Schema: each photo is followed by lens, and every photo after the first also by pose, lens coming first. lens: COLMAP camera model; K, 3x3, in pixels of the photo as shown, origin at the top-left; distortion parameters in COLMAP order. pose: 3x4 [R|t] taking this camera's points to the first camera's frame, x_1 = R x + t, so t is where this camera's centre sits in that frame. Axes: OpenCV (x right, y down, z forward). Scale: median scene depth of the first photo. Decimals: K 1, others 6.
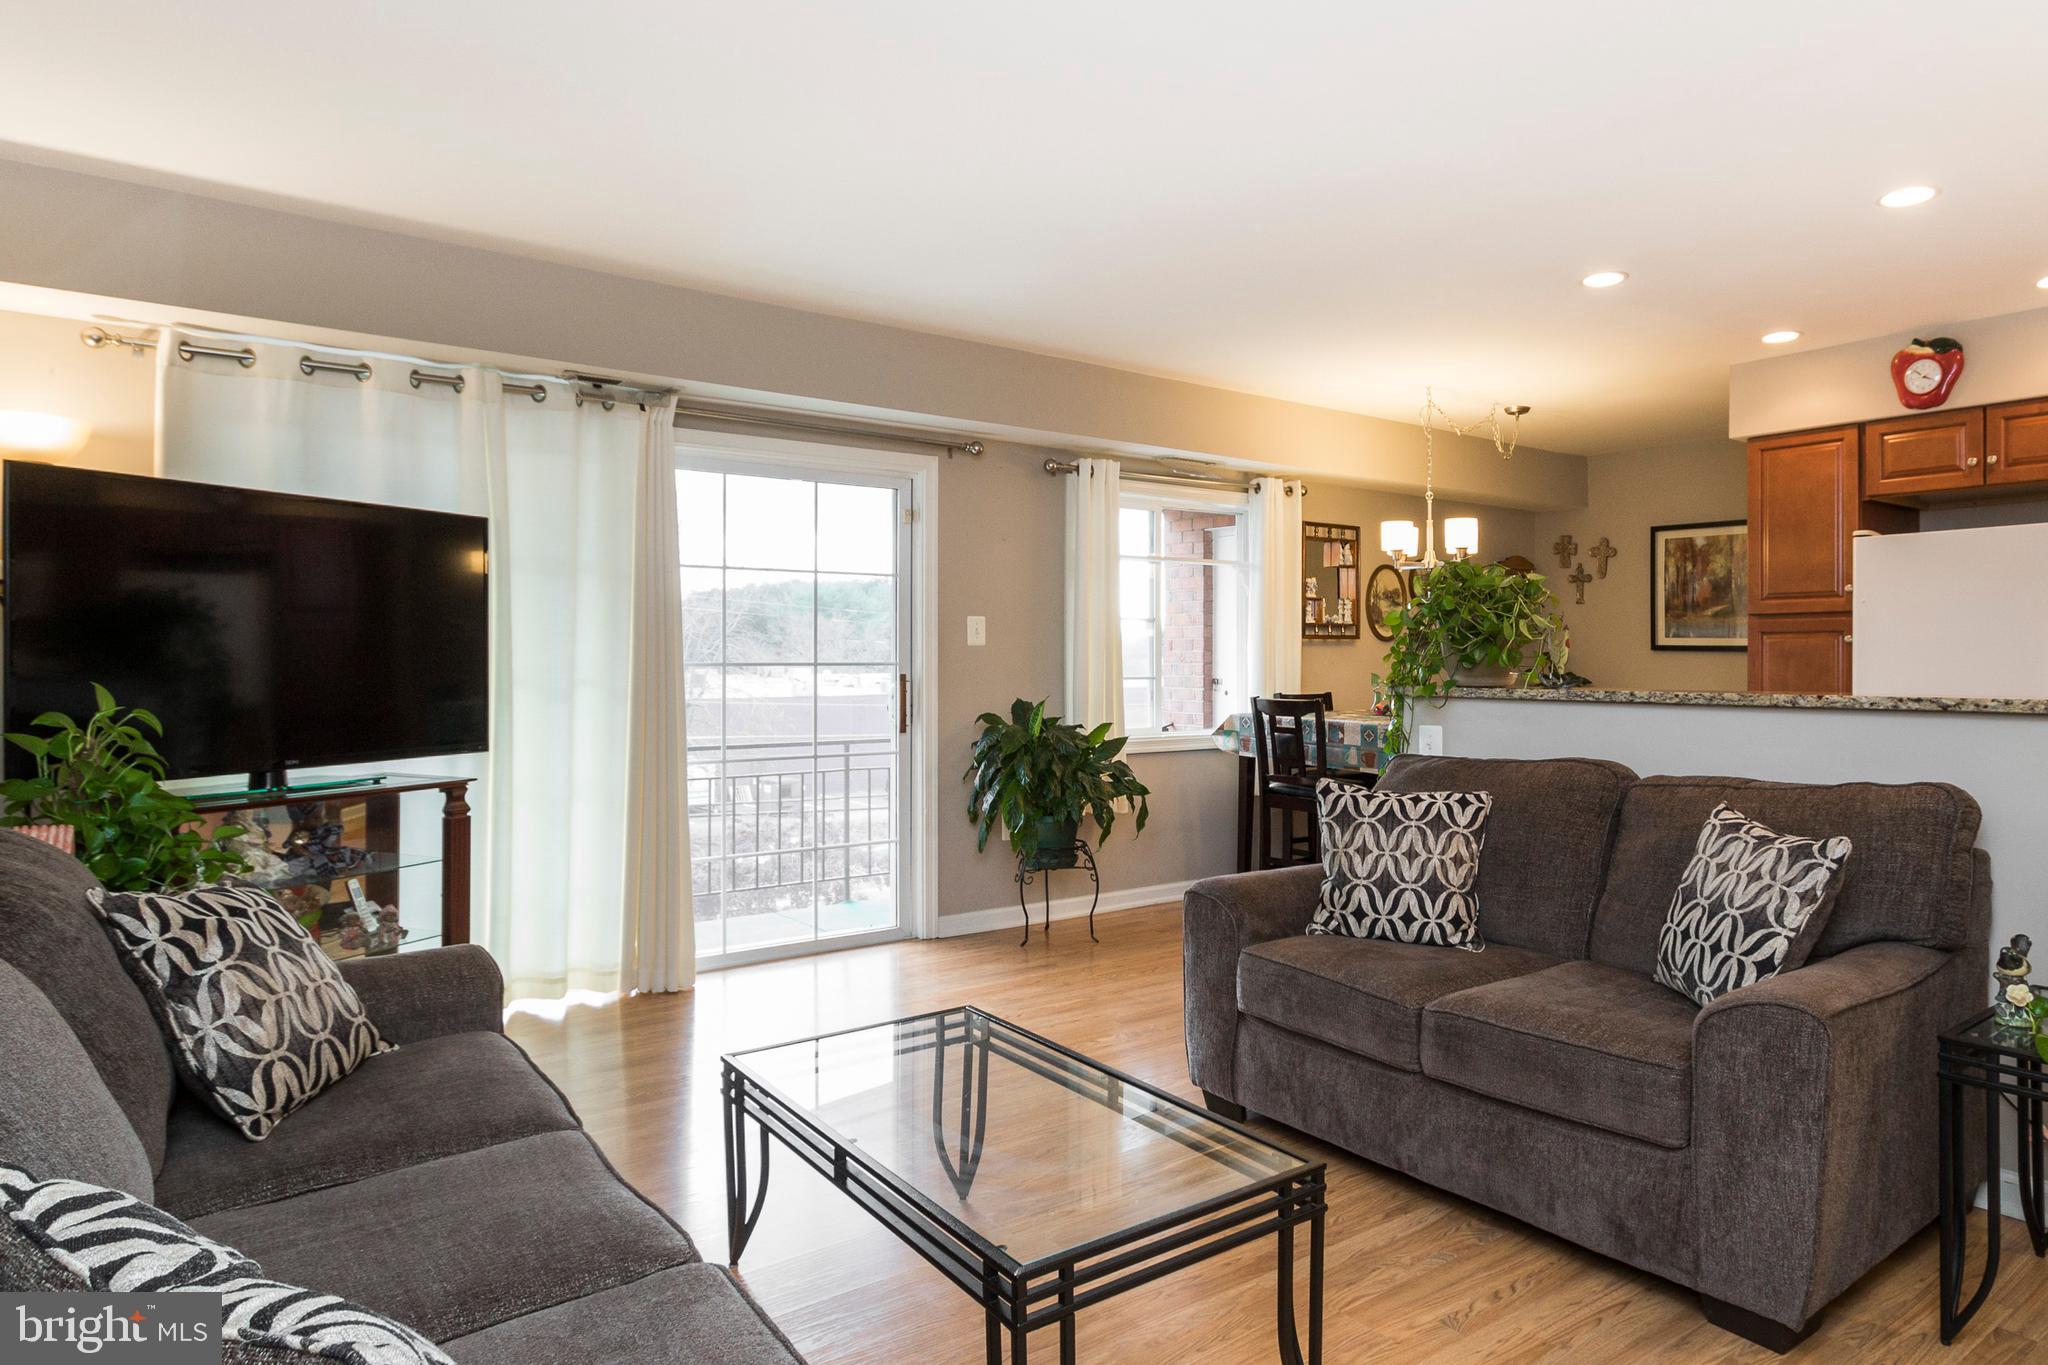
lens RADIAL K [[1243.1, 0, 1209.0], [0, 1243.1, 652.4], [0, 0, 1]] dist [-0.004002, 0.003580]
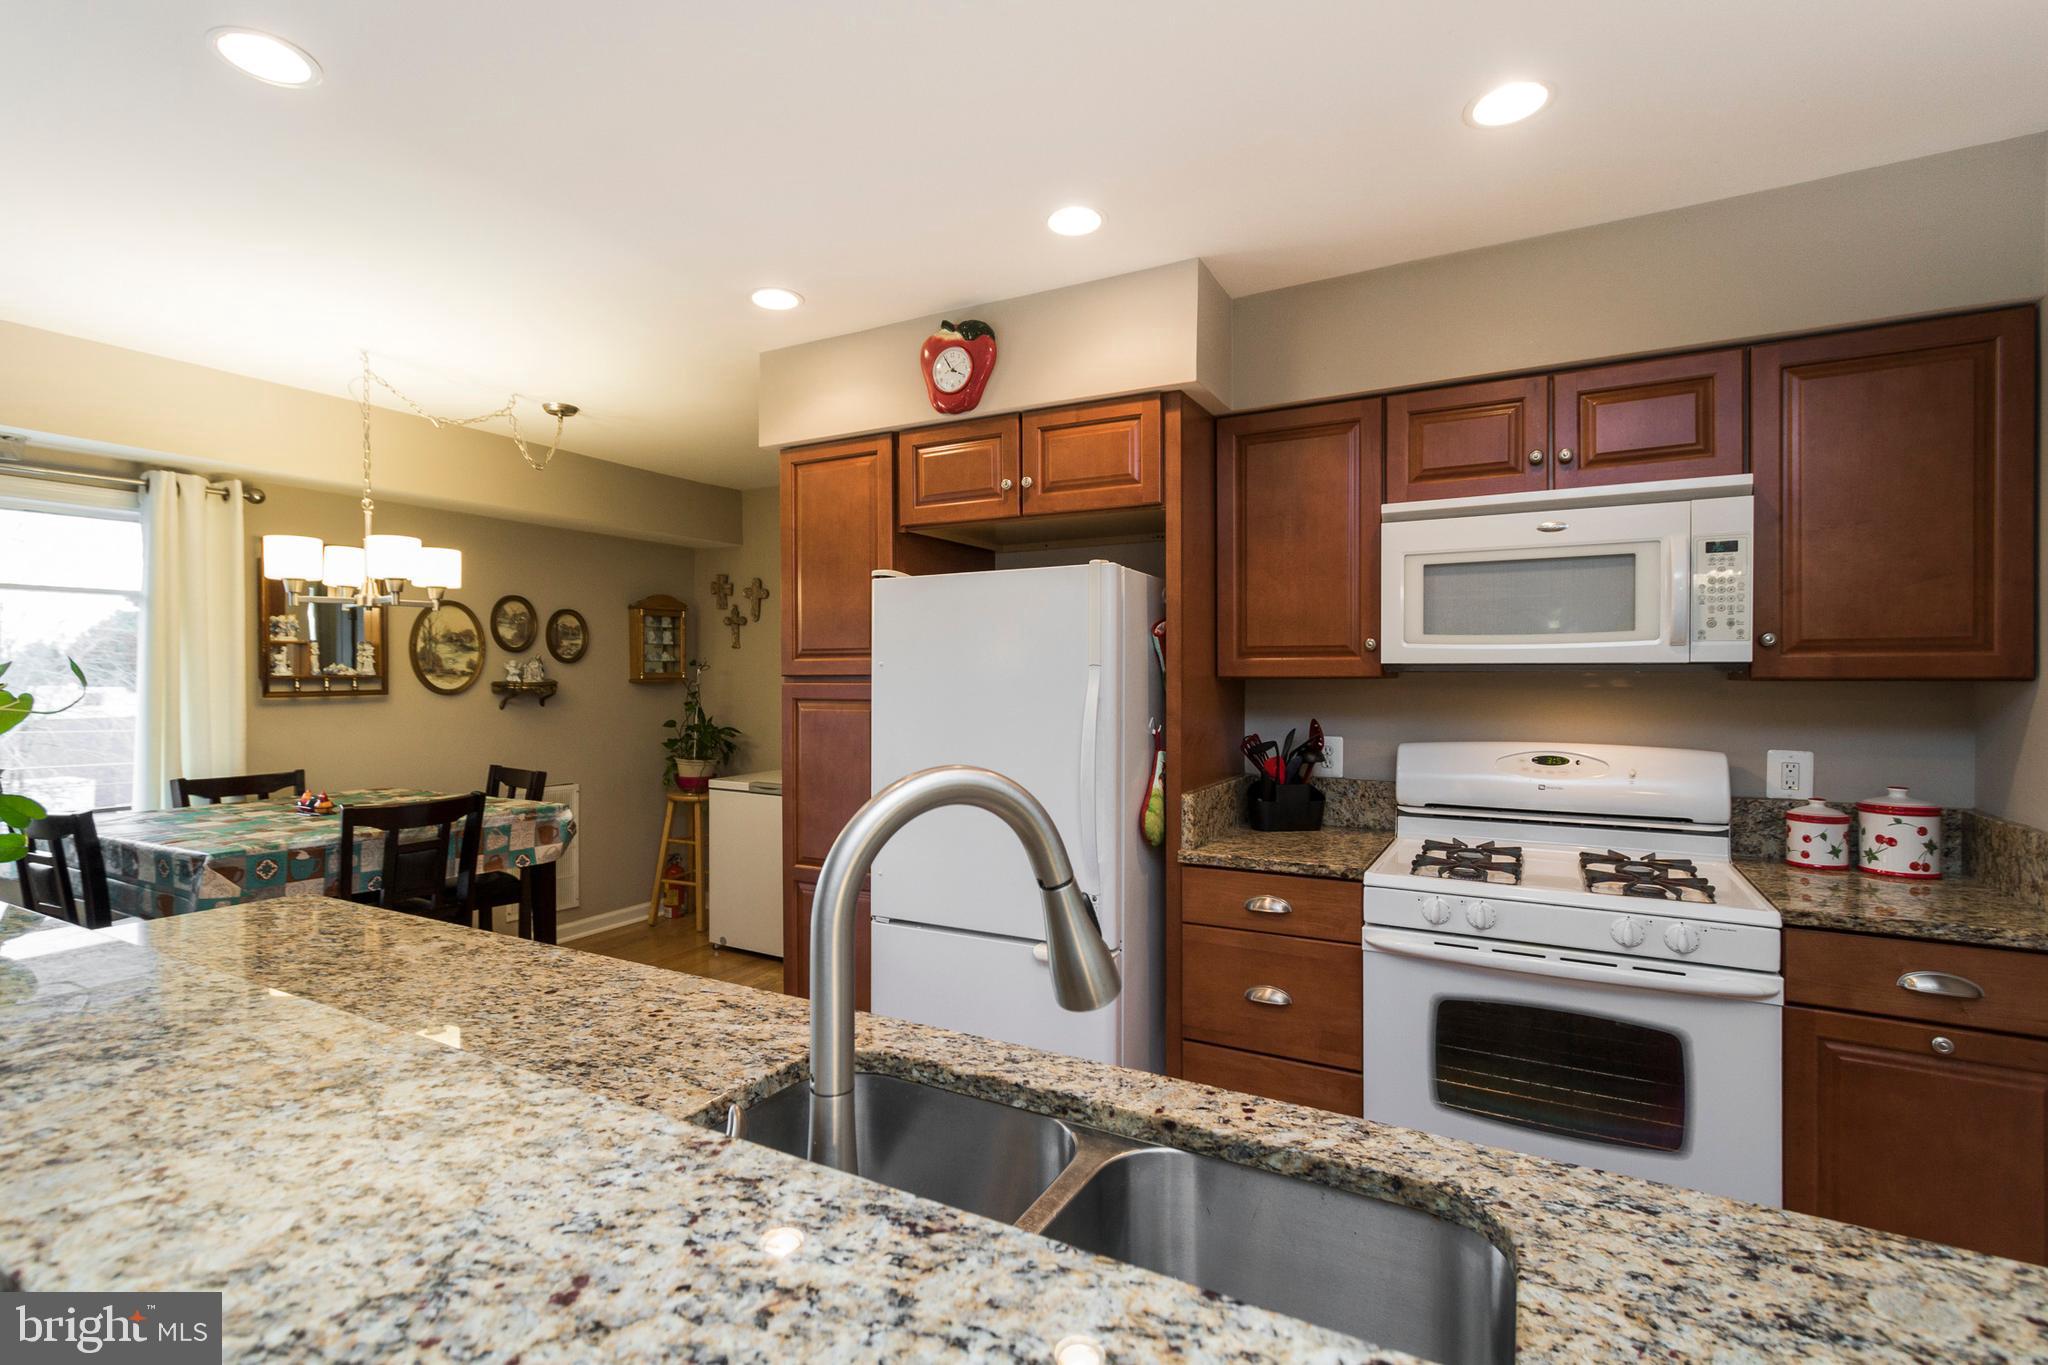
lens RADIAL K [[944.2, 0, 1027.6], [0, 944.2, 683.2], [0, 0, 1]] dist [-0.001586, 0.004570]
pose [[0.933435, -0.007458, 0.358670, 0.370680], [0.002656, 0.999900, 0.013878, -0.033776], [-0.358737, -0.012001, 0.933361, 0.398382]]
